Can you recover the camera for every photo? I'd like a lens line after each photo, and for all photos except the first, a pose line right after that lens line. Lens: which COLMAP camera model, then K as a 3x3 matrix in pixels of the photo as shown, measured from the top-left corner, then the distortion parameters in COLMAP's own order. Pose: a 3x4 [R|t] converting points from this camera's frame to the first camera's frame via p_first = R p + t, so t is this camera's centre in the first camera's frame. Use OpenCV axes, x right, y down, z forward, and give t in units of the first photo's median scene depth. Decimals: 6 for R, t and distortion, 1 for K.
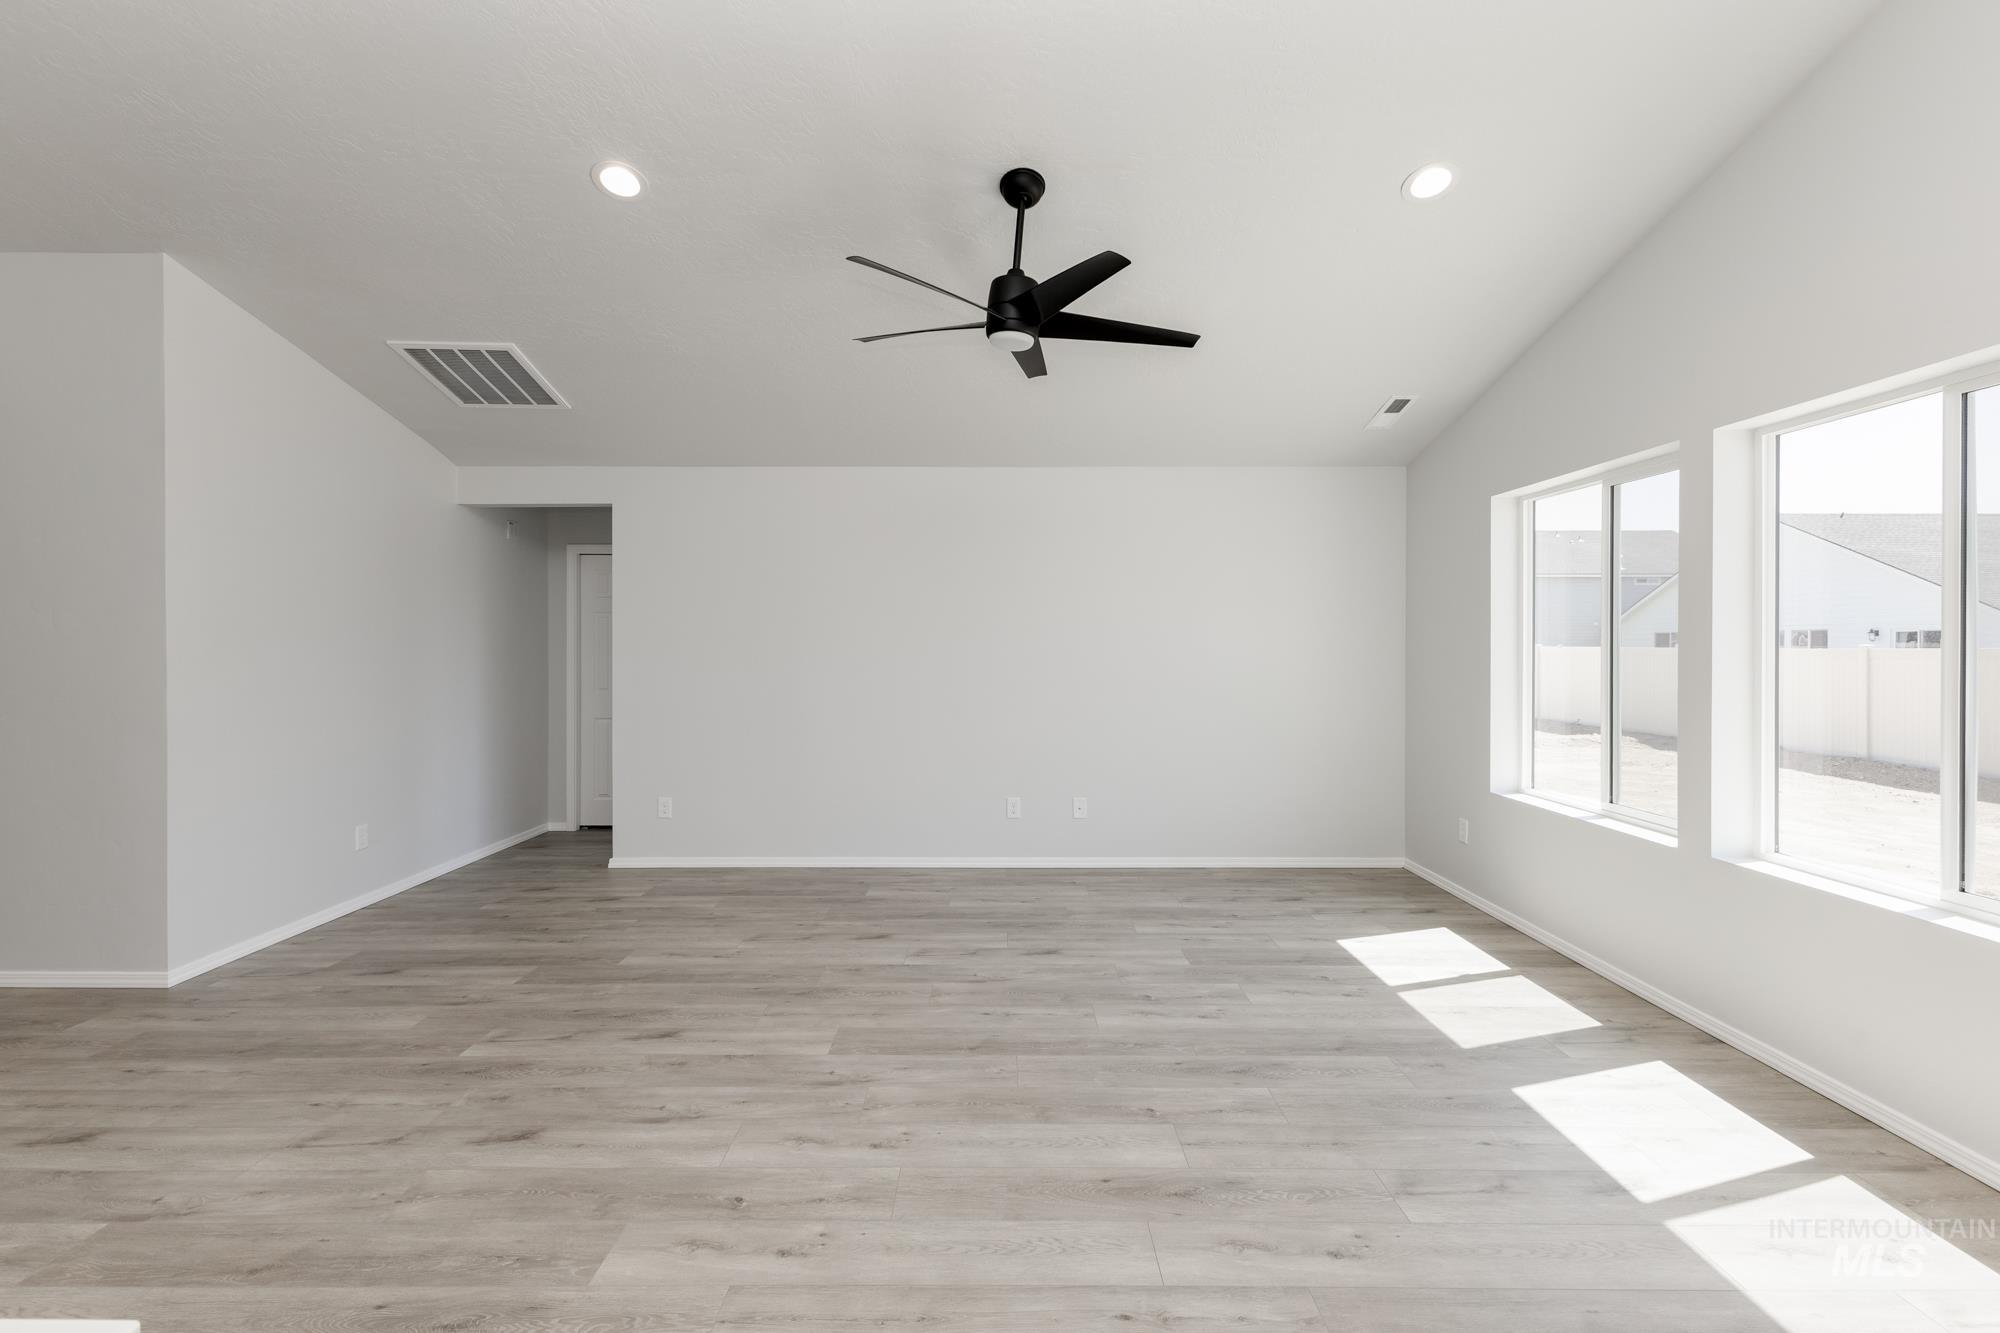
lens RADIAL K [[875.5, 0, 999.5], [0, 875.5, 647.6], [0, 0, 1]] dist [0.001794, -0.000786]
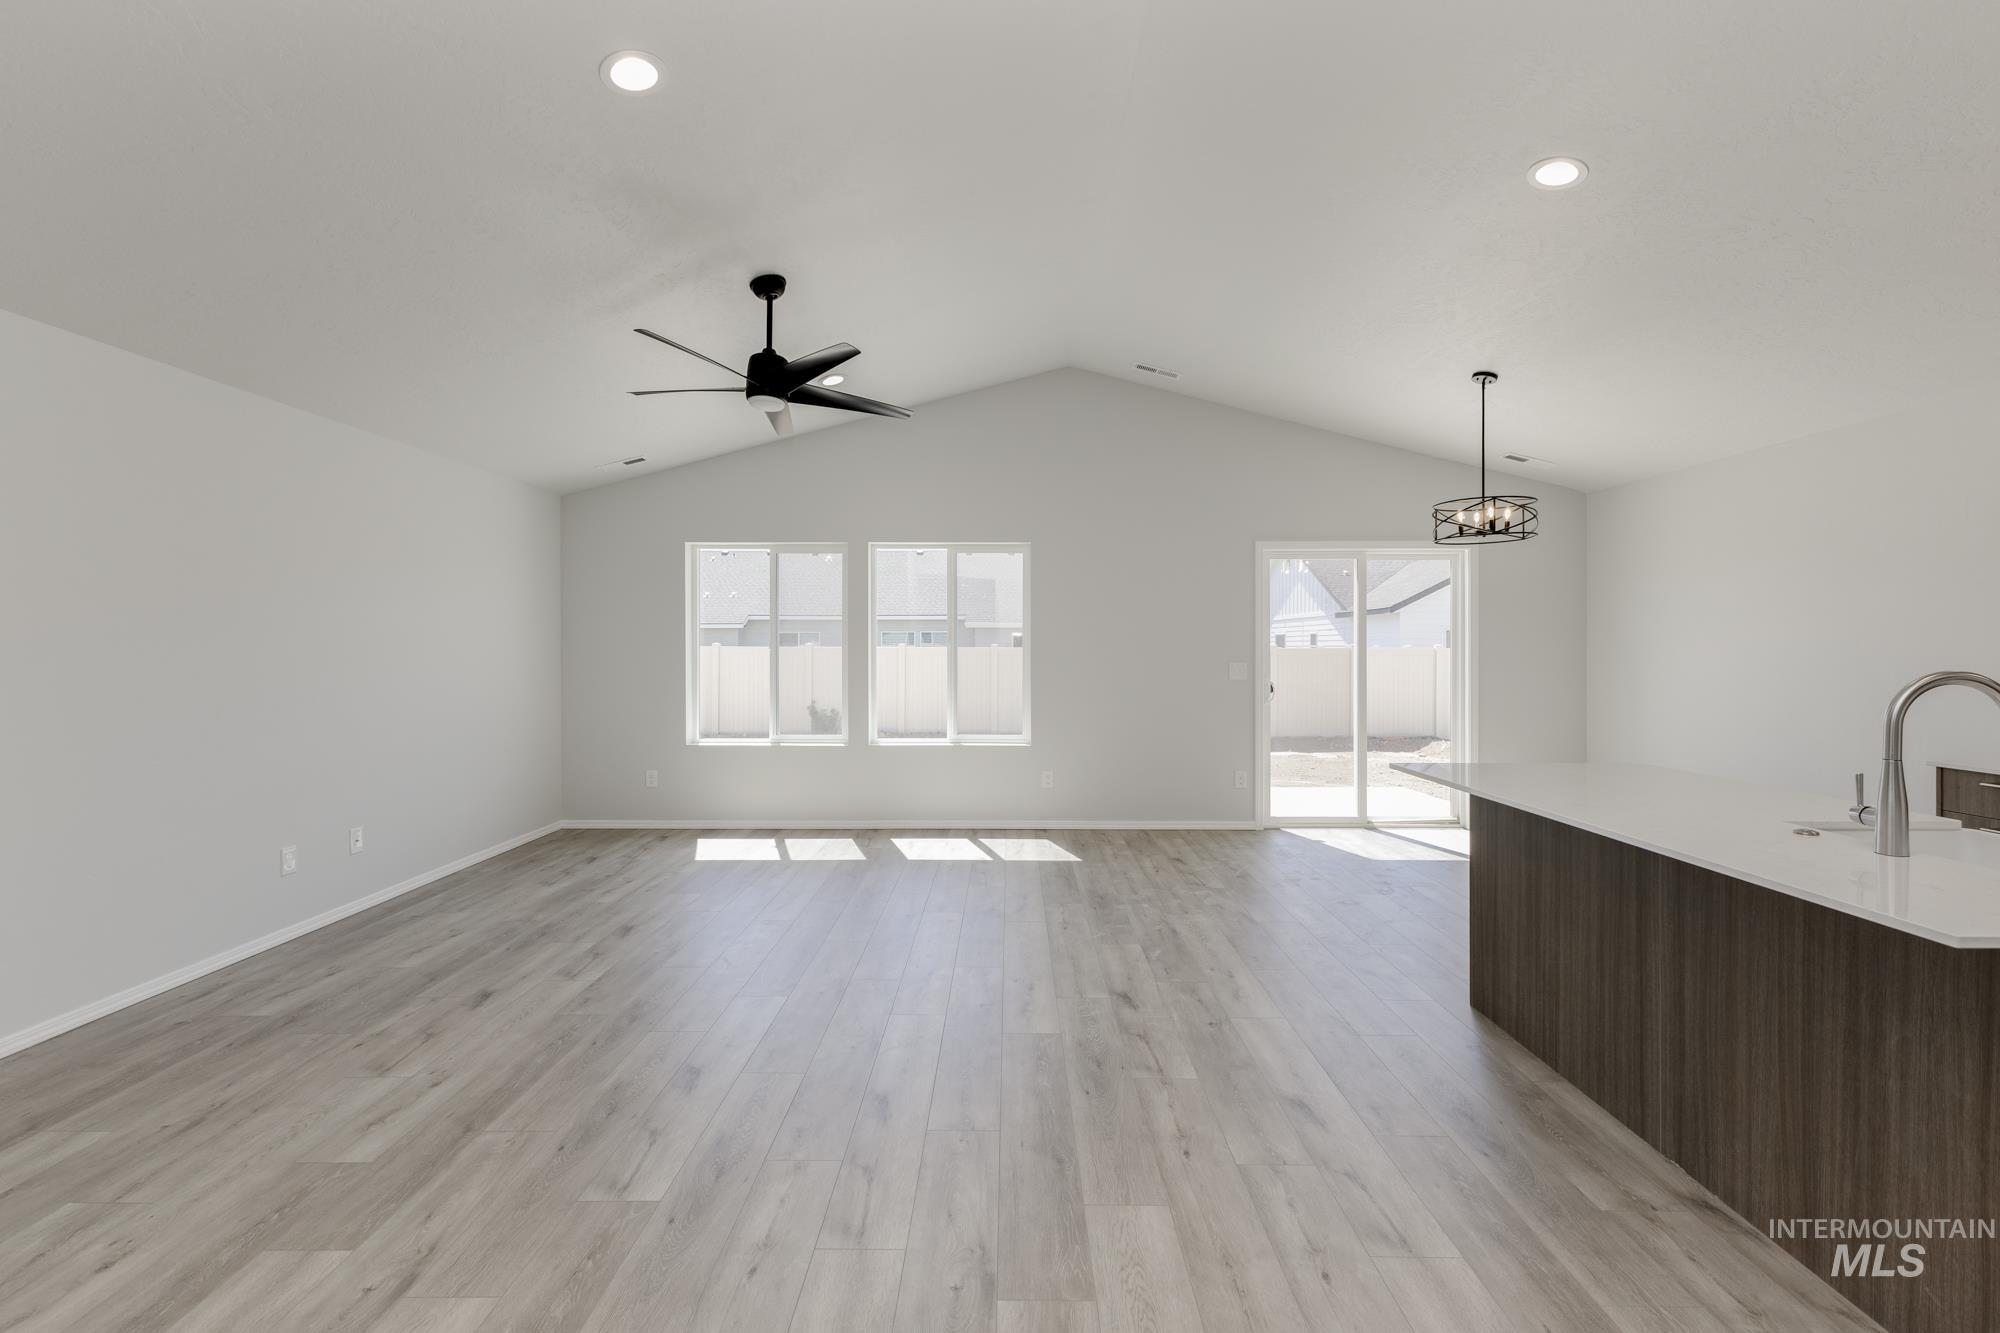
lens RADIAL K [[875.5, 0, 999.5], [0, 875.5, 647.6], [0, 0, 1]] dist [0.001794, -0.000786]
pose [[0.010337, -0.007950, 0.999915, -1.113921], [0.005510, 0.999954, 0.007894, -0.005721], [-0.999931, 0.005428, 0.010380, 0.577629]]
